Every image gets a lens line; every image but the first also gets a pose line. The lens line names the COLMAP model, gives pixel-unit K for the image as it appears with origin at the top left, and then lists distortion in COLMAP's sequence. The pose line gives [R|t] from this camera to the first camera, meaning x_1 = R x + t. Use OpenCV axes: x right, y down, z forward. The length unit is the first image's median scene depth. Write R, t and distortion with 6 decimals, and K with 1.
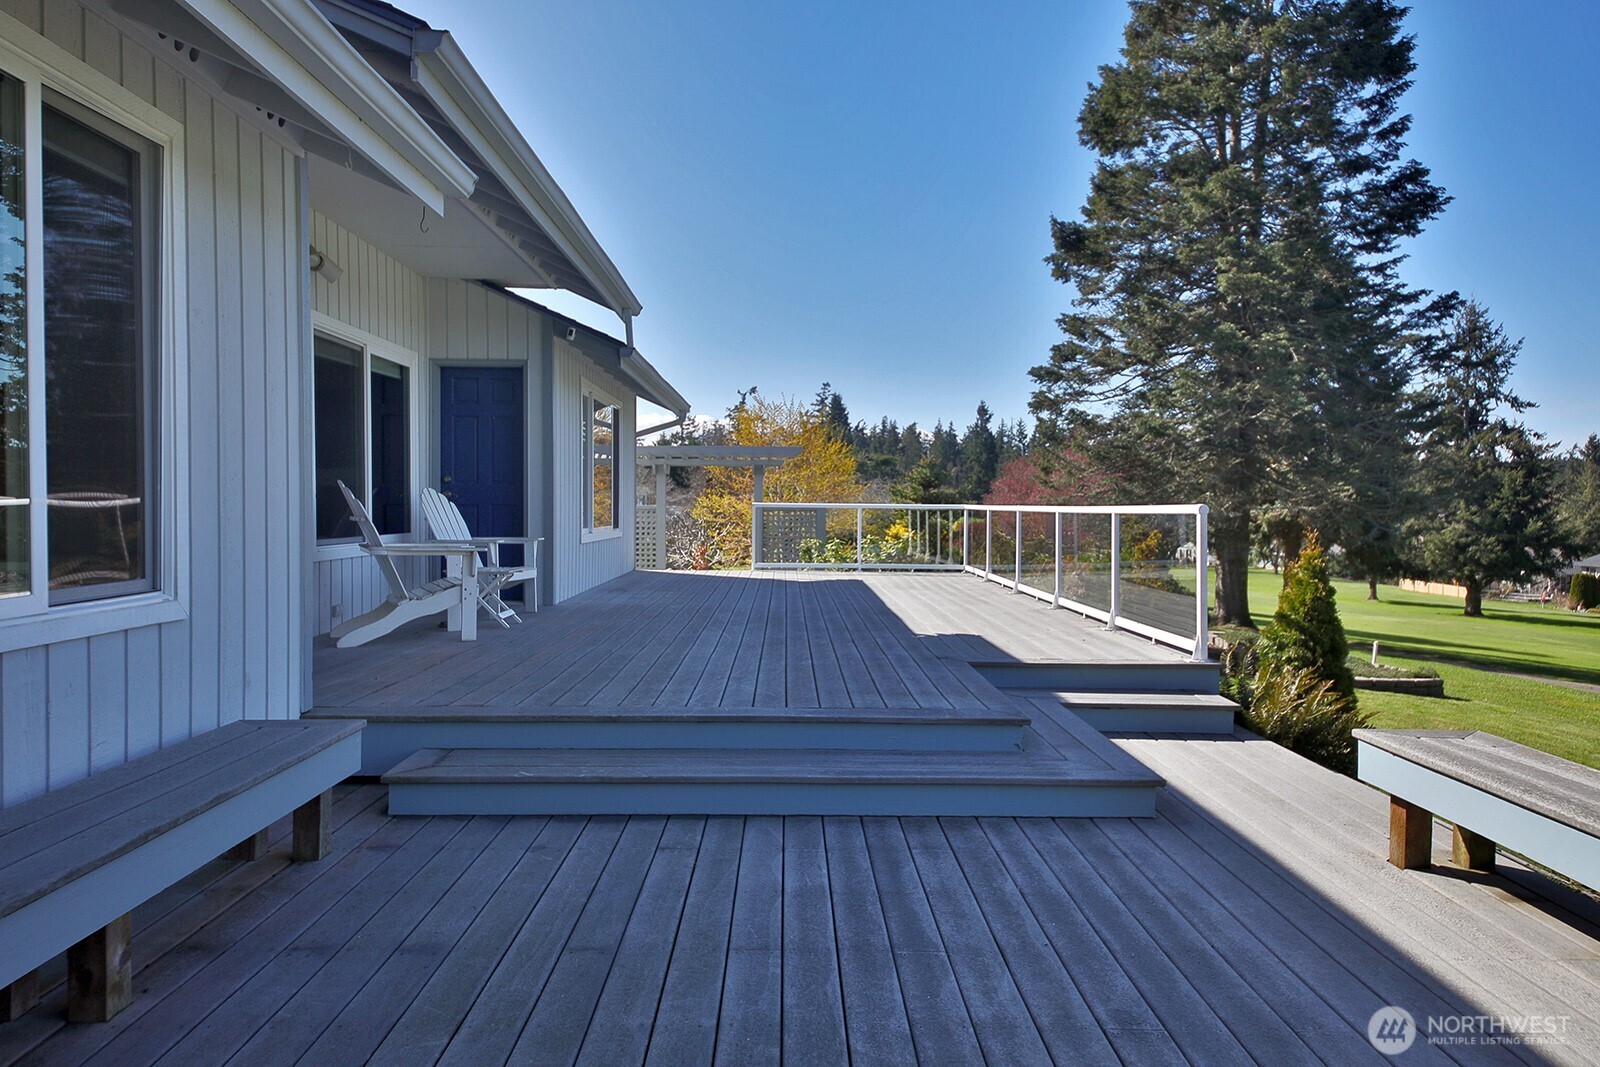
lens RADIAL K [[1030.5, 0, 800.0], [0, 1030.5, 533.5], [0, 0, 1]] dist [0.000721, 0.000170]
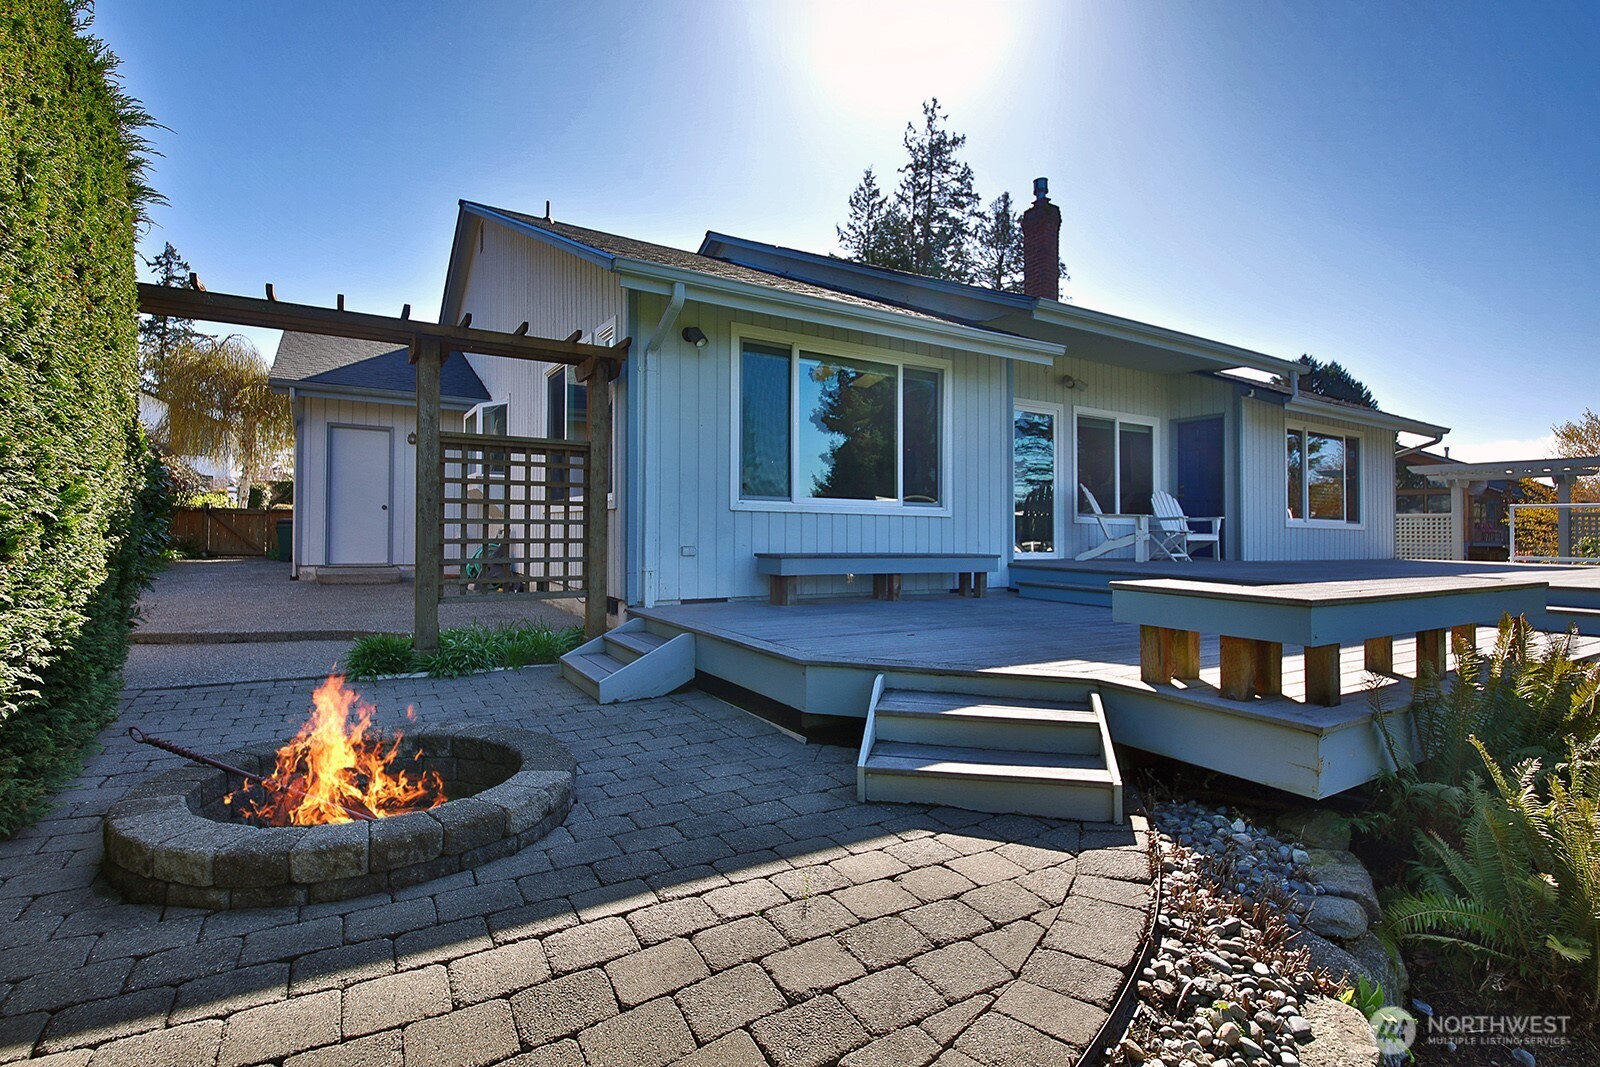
lens RADIAL K [[782.1, 0, 800.0], [0, 782.1, 533.5], [0, 0, 1]] dist [0.027678, -0.029470]
pose [[0.516557, -0.002451, -0.856249, 0.516363], [-0.034171, 0.999140, -0.023474, 0.089142], [0.855570, 0.041385, 0.516030, -0.264552]]
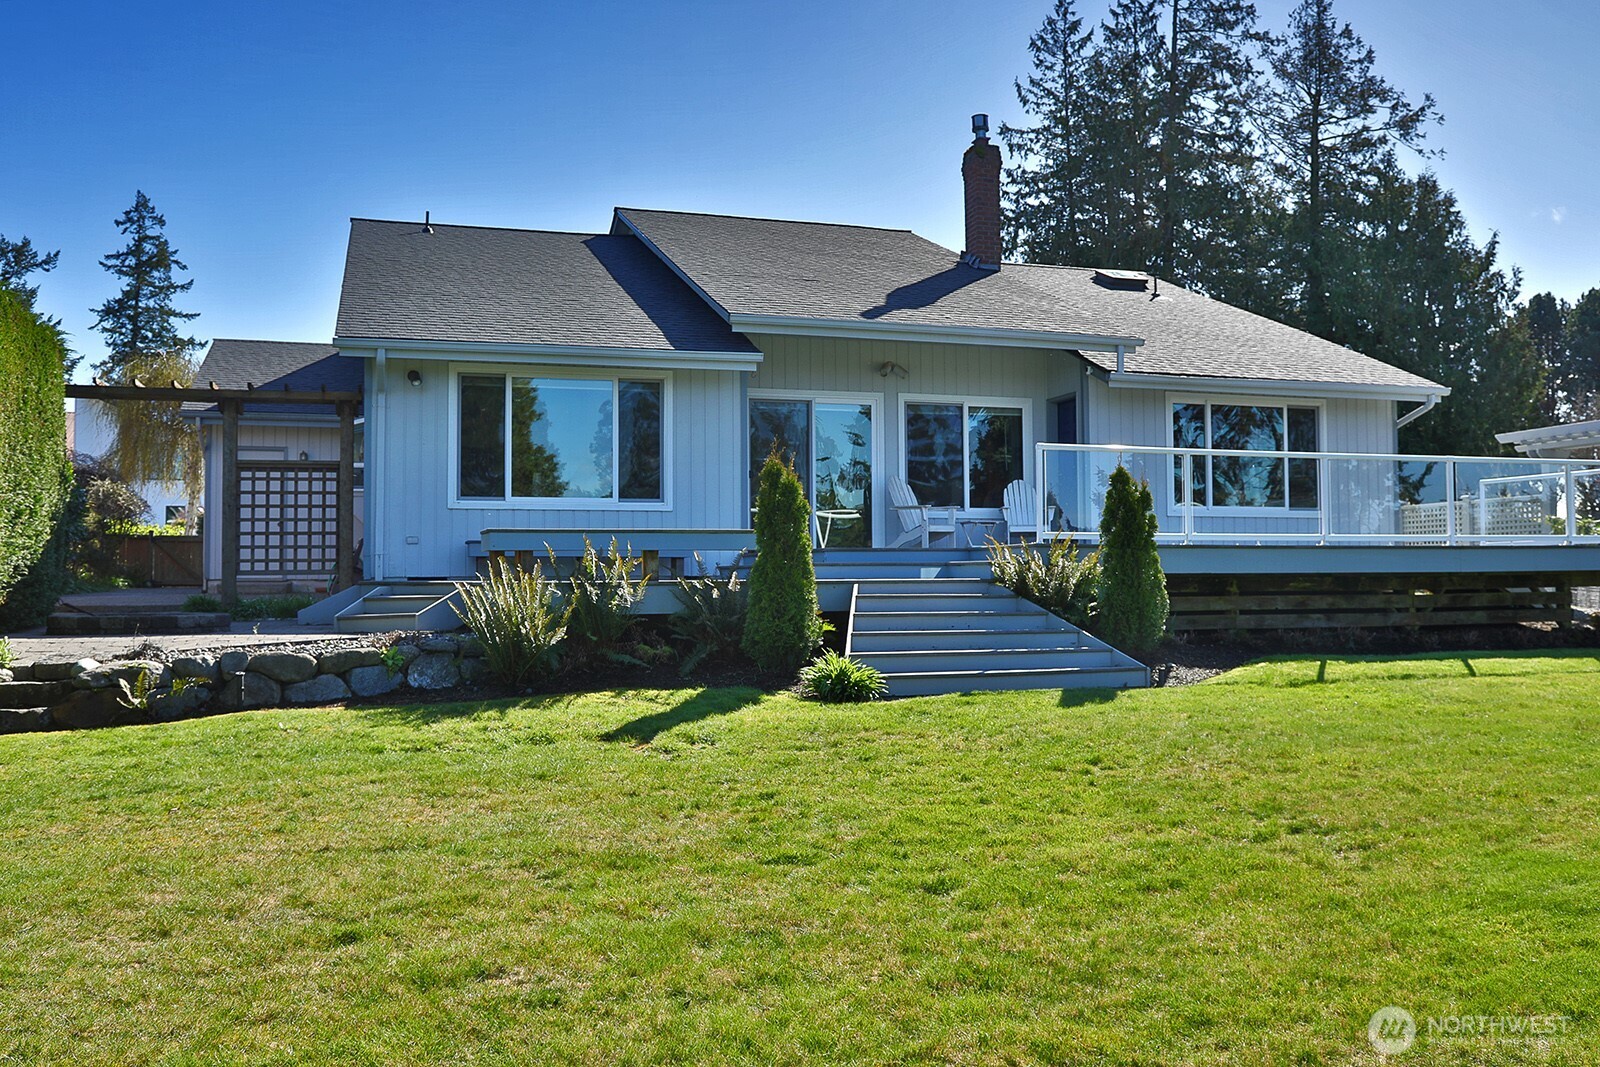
lens RADIAL K [[1574.6, 0, 800.0], [0, 1574.6, 533.5], [0, 0, 1]] dist [-0.120258, 0.267350]
pose [[0.252938, -0.047834, -0.966299, 2.012068], [-0.024282, 0.998149, -0.055766, 0.192983], [0.967178, 0.037569, 0.251308, 0.040927]]
